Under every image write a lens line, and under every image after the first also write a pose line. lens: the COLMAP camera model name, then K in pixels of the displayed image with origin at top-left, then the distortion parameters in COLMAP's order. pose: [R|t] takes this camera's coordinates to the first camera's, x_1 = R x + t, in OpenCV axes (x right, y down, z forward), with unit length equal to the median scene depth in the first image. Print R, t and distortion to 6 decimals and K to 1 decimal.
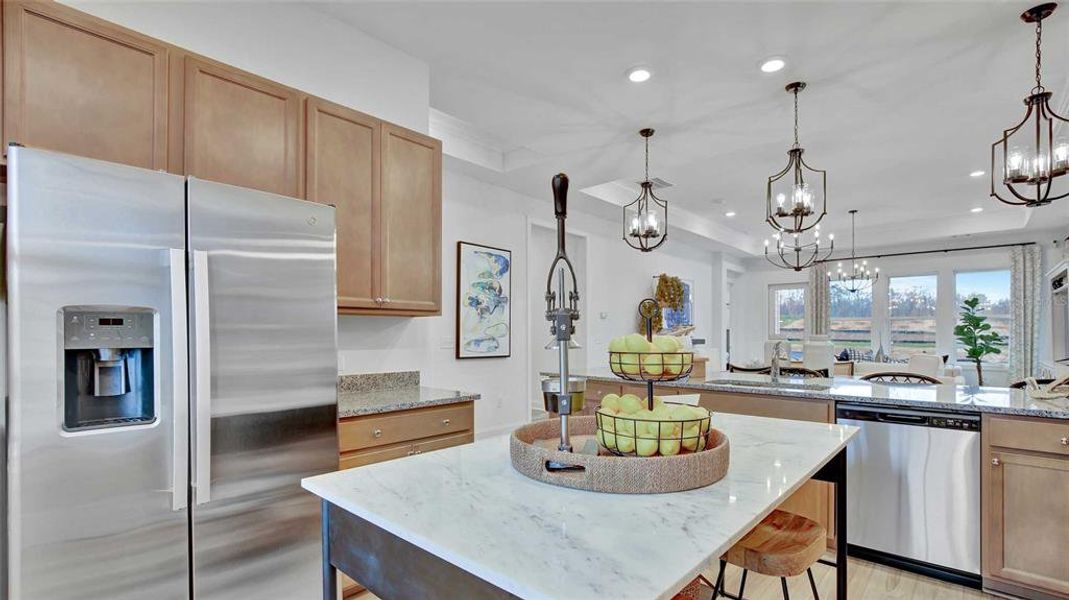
lens RADIAL K [[489.9, 0, 543.5], [0, 489.9, 334.0], [0, 0, 1]] dist [-0.016081, 0.005065]
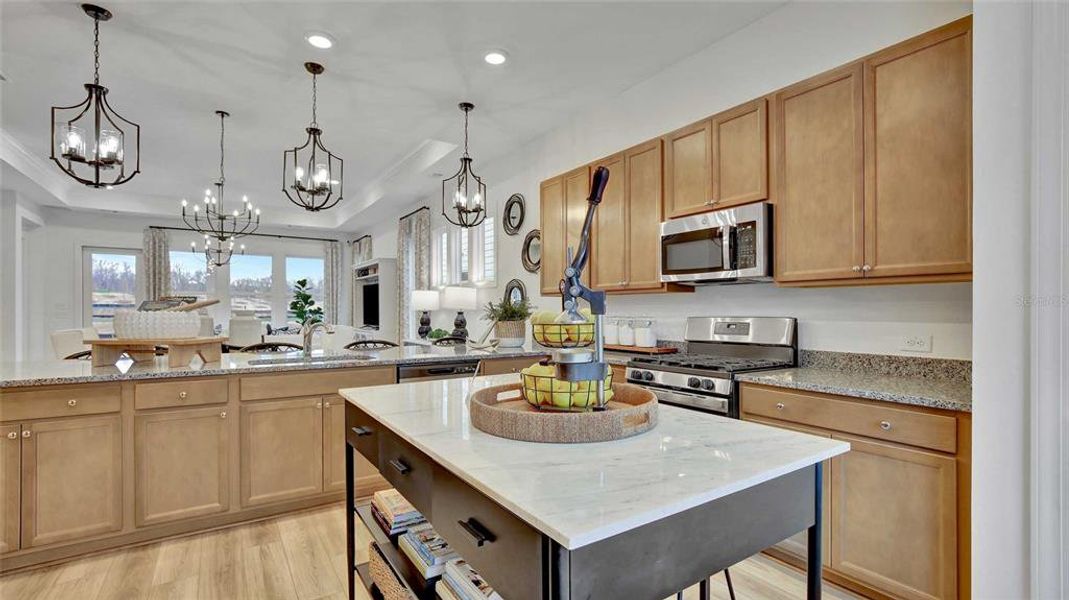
lens RADIAL K [[489.9, 0, 537.5], [0, 489.9, 308.9], [0, 0, 1]] dist [-0.016081, 0.005065]
pose [[0.245678, -0.000082, 0.969351, -0.209799], [-0.000216, 1.000000, 0.000139, 0.000607], [-0.969351, -0.000243, 0.245678, 0.167968]]
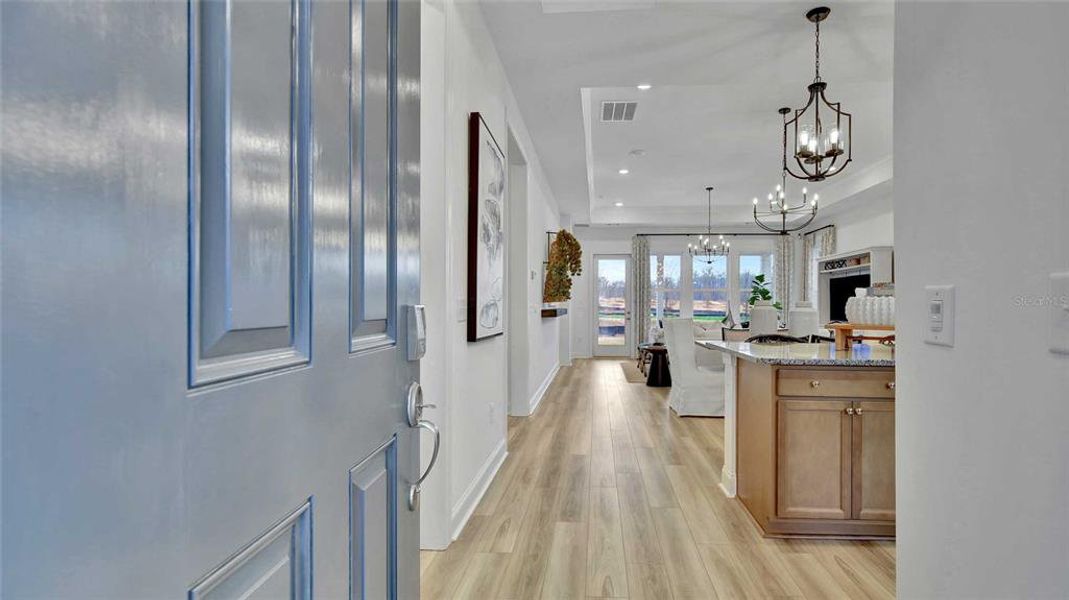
lens RADIAL K [[489.9, 0, 567.7], [0, 489.9, 306.7], [0, 0, 1]] dist [-0.016081, 0.005065]
pose [[0.774662, 0.001455, 0.632374, -0.364866], [-0.001320, 0.999999, -0.000683, 0.012233], [-0.632374, -0.000306, 0.774663, 0.460437]]
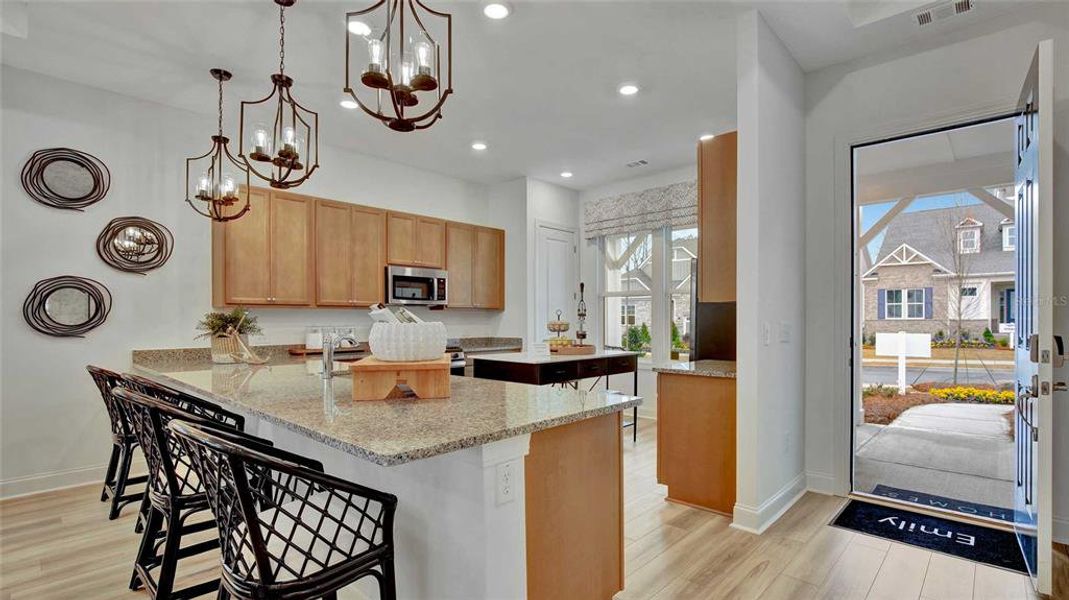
lens RADIAL K [[489.9, 0, 540.5], [0, 489.9, 323.2], [0, 0, 1]] dist [-0.016081, 0.005065]
pose [[-0.999969, 0.004501, 0.006422, 0.051307], [0.004527, 0.999982, 0.004049, 0.003553], [-0.006404, 0.004078, -0.999971, 0.968082]]
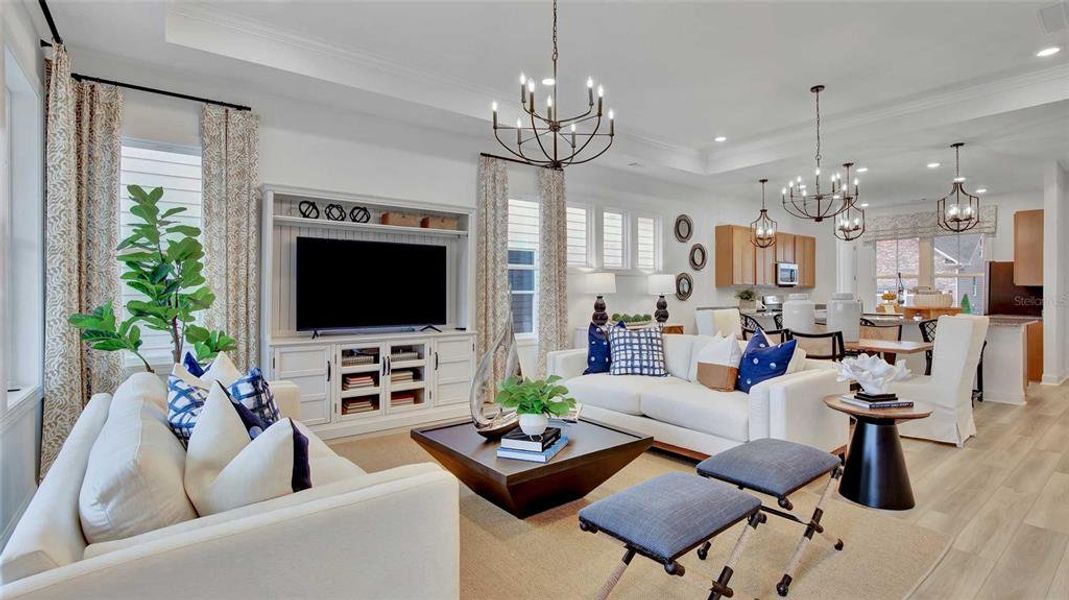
lens RADIAL K [[489.9, 0, 546.3], [0, 489.9, 292.6], [0, 0, 1]] dist [-0.016081, 0.005065]
pose [[-0.986380, 0.000526, 0.164481, 0.738602], [0.000102, 0.999997, -0.002585, 0.002490], [-0.164482, -0.002533, -0.986377, 1.697549]]
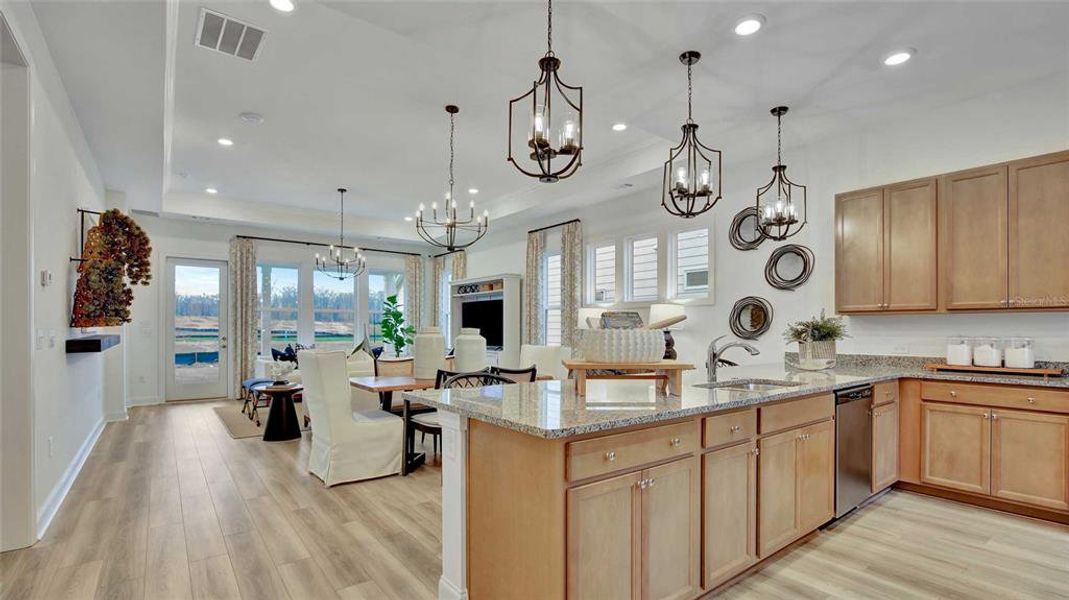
lens RADIAL K [[489.9, 0, 541.3], [0, 489.9, 330.1], [0, 0, 1]] dist [-0.016081, 0.005065]
pose [[0.160617, -0.003582, 0.987010, -0.247660], [-0.002481, 0.999989, 0.004033, 0.001875], [-0.987014, -0.003097, 0.160606, 0.624256]]
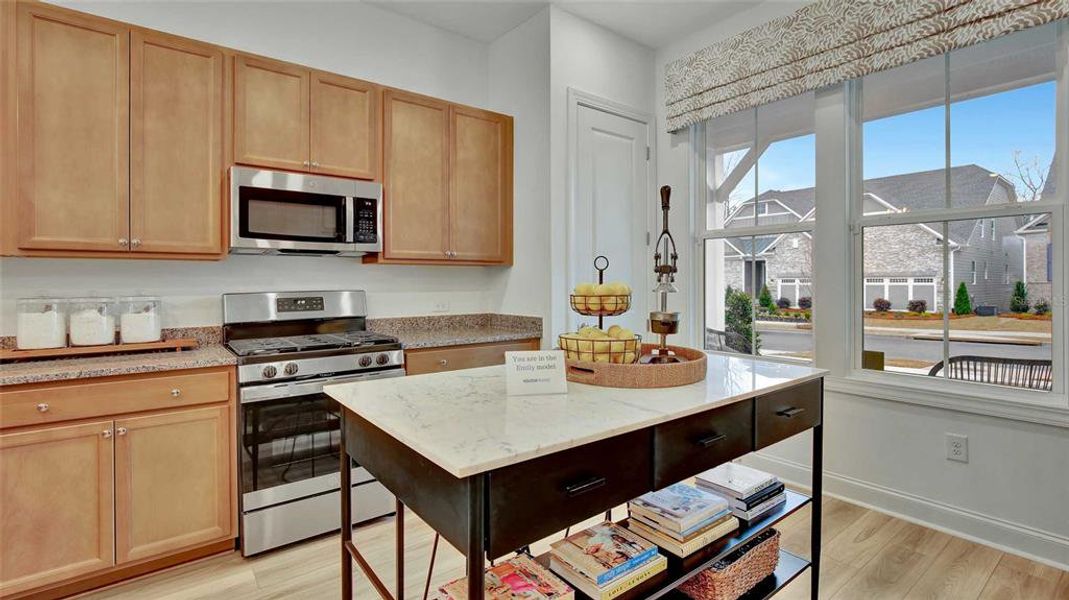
lens RADIAL K [[489.9, 0, 520.6], [0, 489.9, 284.9], [0, 0, 1]] dist [-0.016081, 0.005065]
pose [[-0.981561, 0.002926, 0.191128, 0.019220], [0.003400, 0.999992, 0.002150, 0.002145], [-0.191121, 0.002760, -0.981563, 0.489379]]
